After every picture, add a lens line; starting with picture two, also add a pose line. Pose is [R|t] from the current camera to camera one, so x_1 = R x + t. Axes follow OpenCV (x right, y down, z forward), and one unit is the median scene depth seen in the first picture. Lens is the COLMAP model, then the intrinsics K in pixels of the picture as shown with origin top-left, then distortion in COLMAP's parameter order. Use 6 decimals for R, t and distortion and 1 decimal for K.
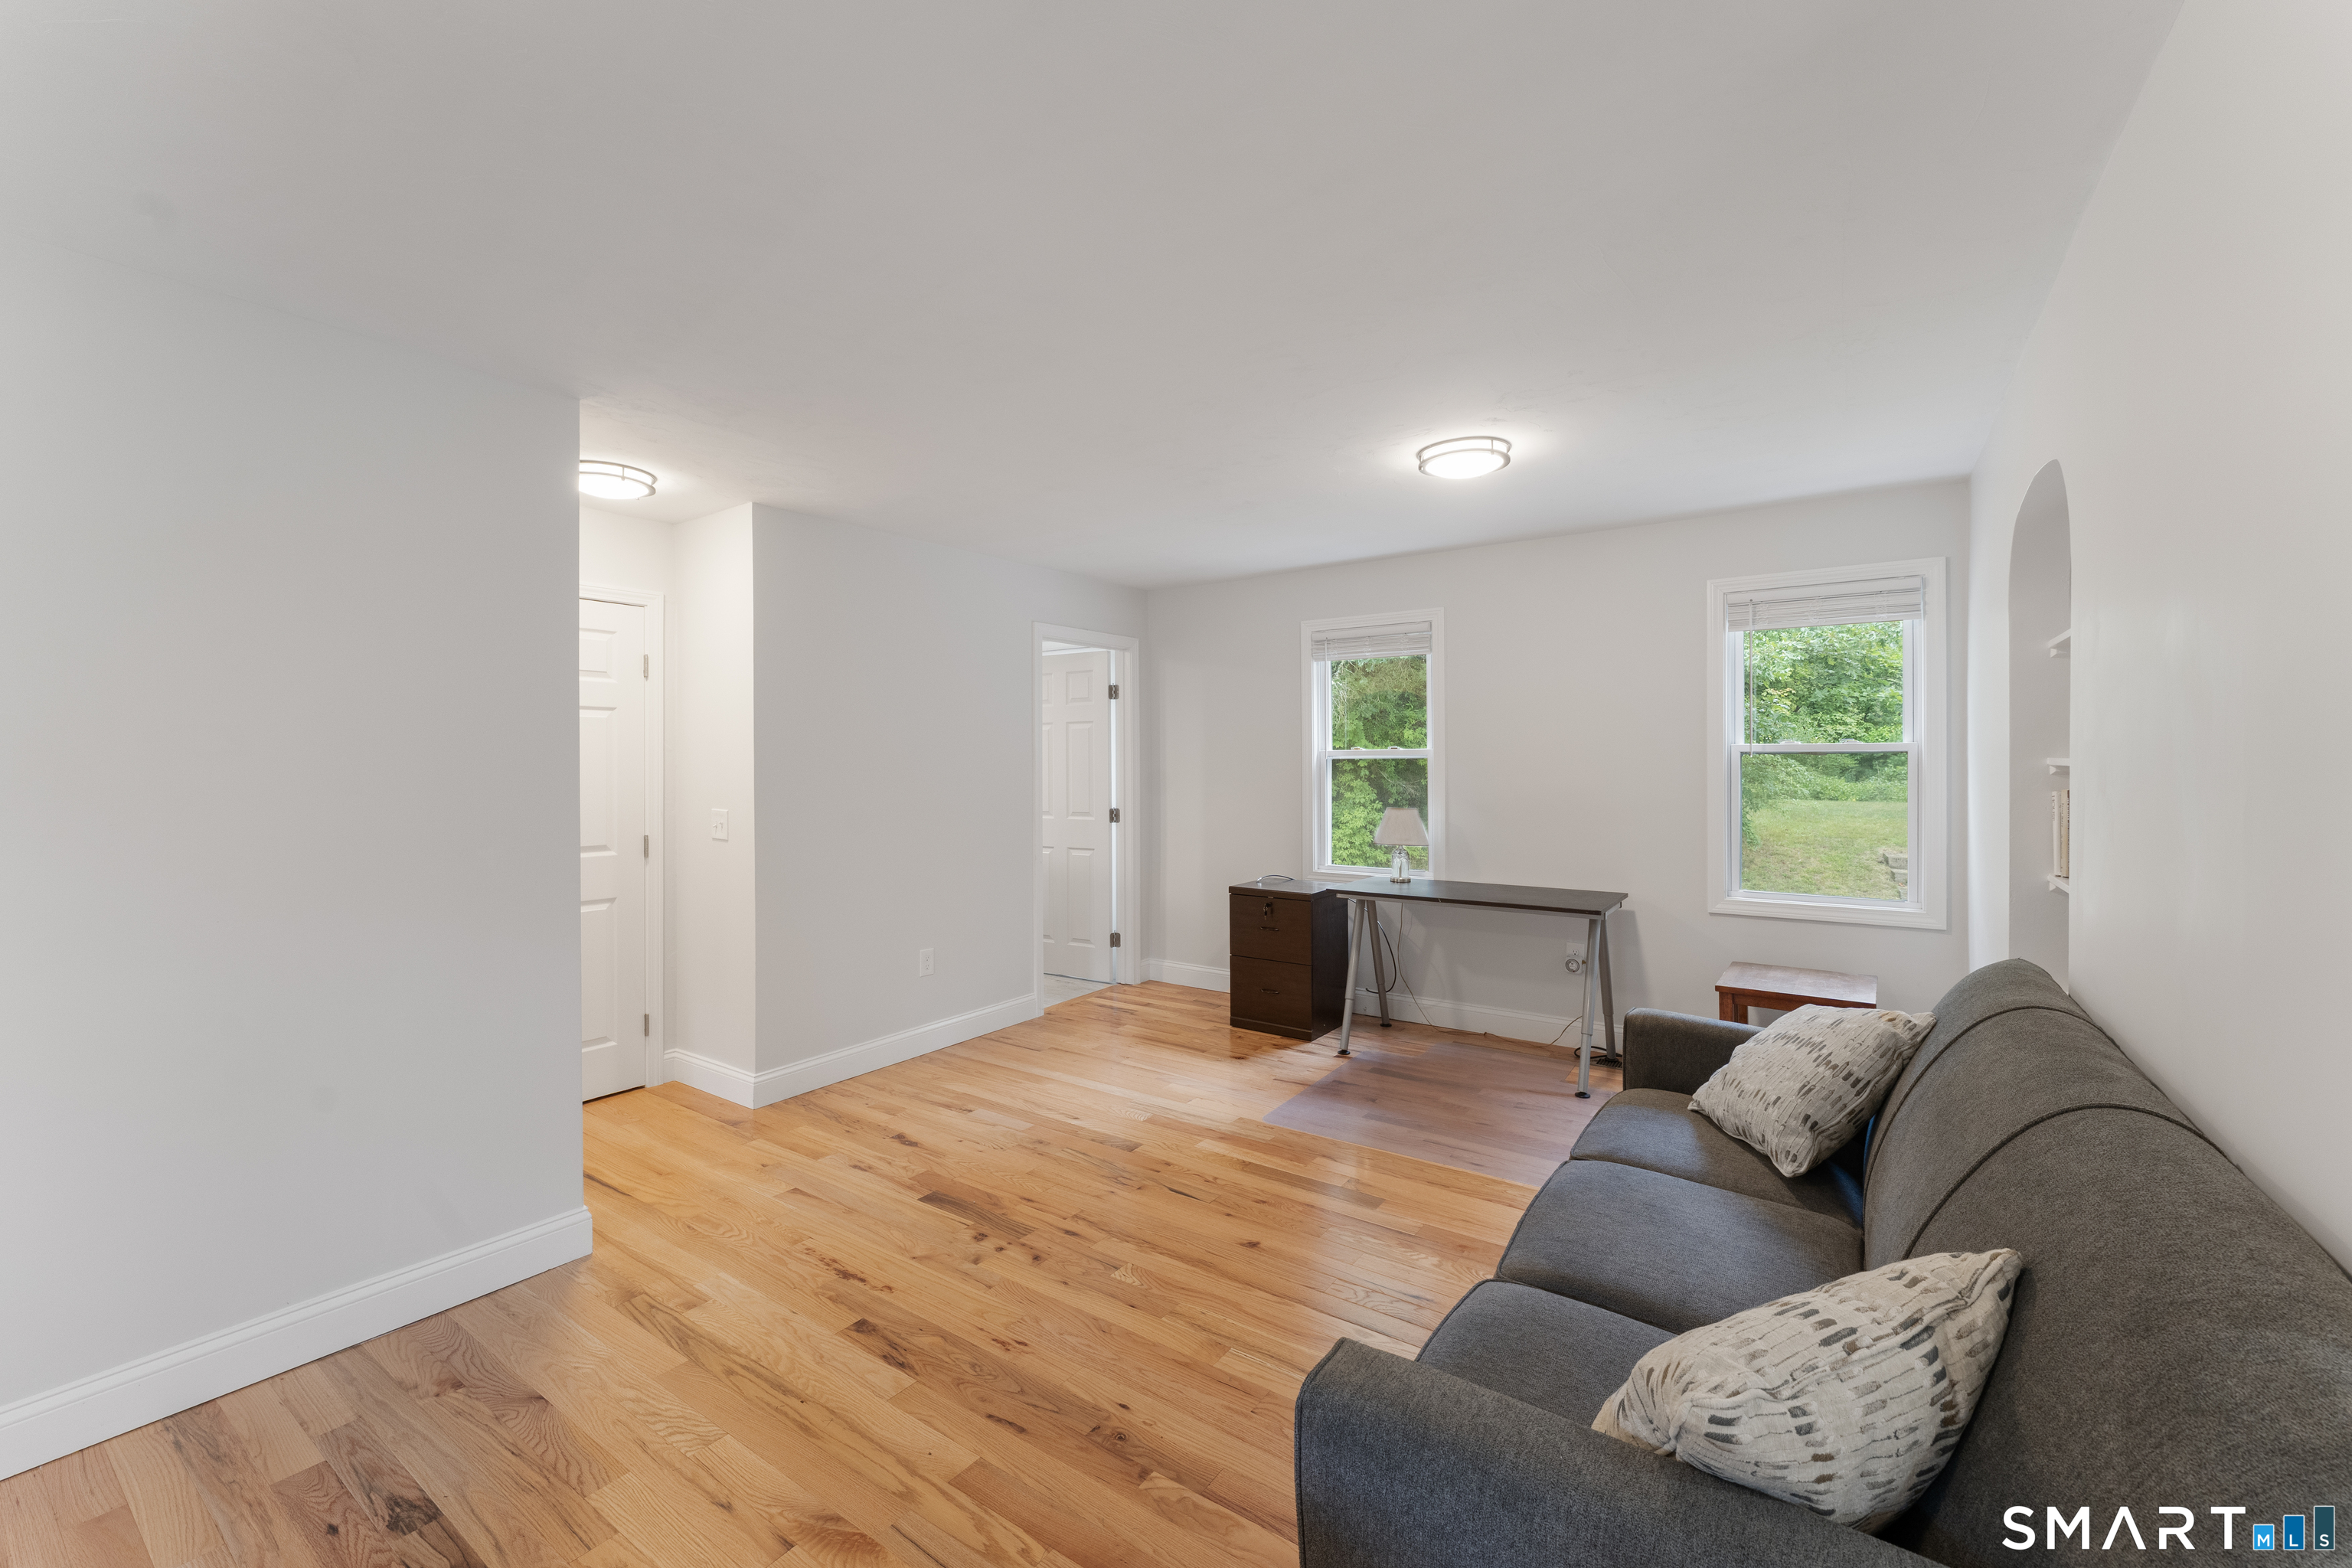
lens RADIAL K [[947.9, 0, 1171.5], [0, 947.9, 774.1], [0, 0, 1]] dist [0.003538, -0.000981]
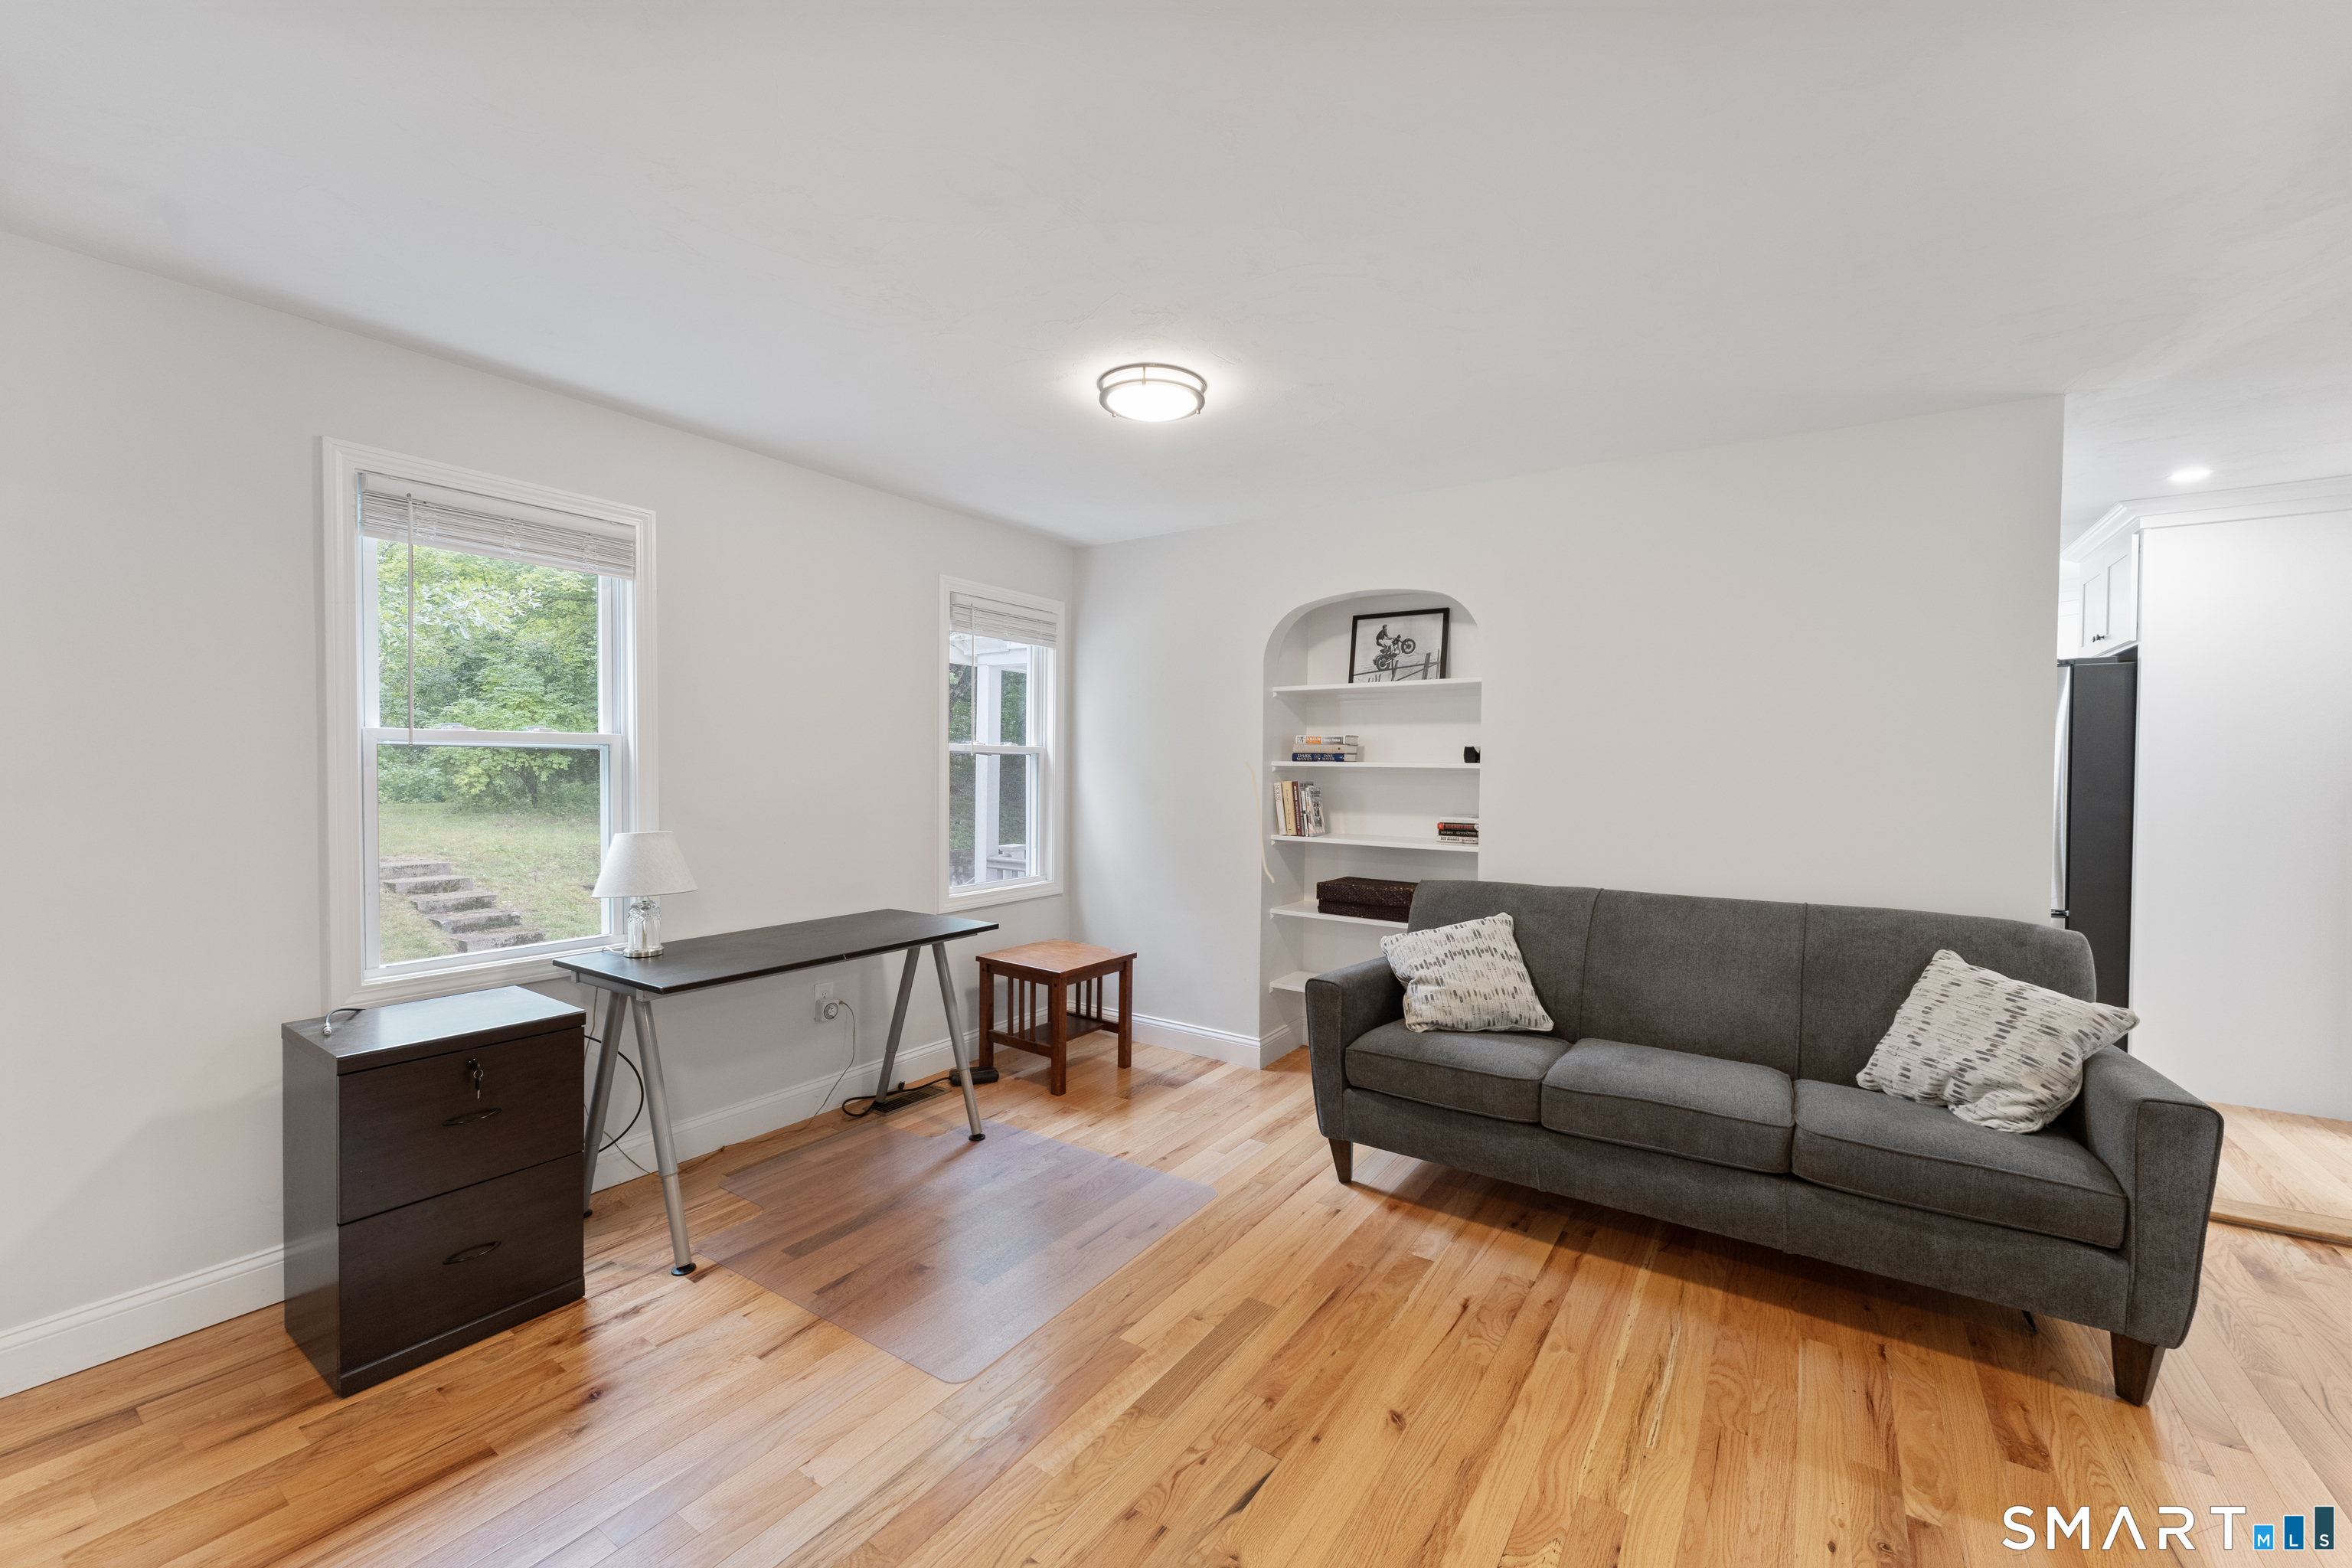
lens RADIAL K [[947.9, 0, 1166.7], [0, 947.9, 774.5], [0, 0, 1]] dist [0.003538, -0.000981]
pose [[-0.025210, -0.002270, 0.999680, -0.078874], [0.005878, 0.999980, 0.002419, 0.000156], [-0.999665, 0.005937, -0.025196, 0.147933]]
